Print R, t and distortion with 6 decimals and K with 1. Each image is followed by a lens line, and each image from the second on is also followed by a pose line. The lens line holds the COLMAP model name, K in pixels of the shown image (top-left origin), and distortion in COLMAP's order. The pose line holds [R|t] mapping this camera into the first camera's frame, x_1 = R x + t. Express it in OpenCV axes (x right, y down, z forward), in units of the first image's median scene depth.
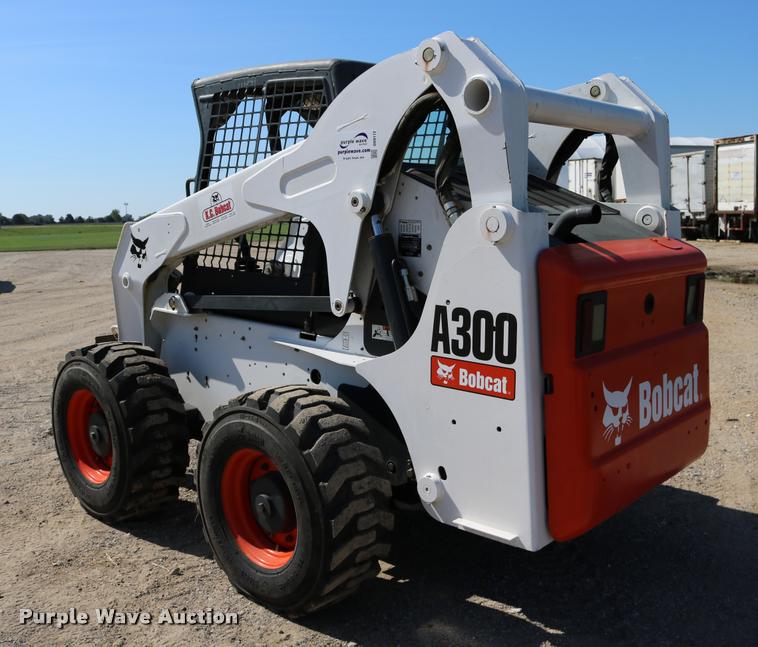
lens RADIAL K [[816.3, 0, 379.0], [0, 816.3, 323.5], [0, 0, 1]] dist [-0.060922, 0.003674]
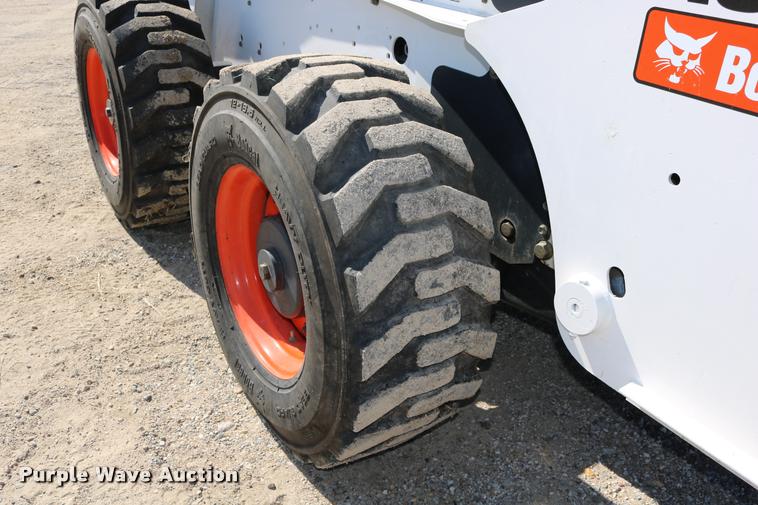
lens RADIAL K [[648.9, 0, 379.0], [0, 648.9, 252.5], [0, 0, 1]] dist [-0.154234, 0.120054]
pose [[0.975330, 0.154616, -0.157563, 0.001881], [-0.096317, 0.940282, 0.326484, 0.063176], [0.198633, -0.303254, 0.931977, 0.634448]]
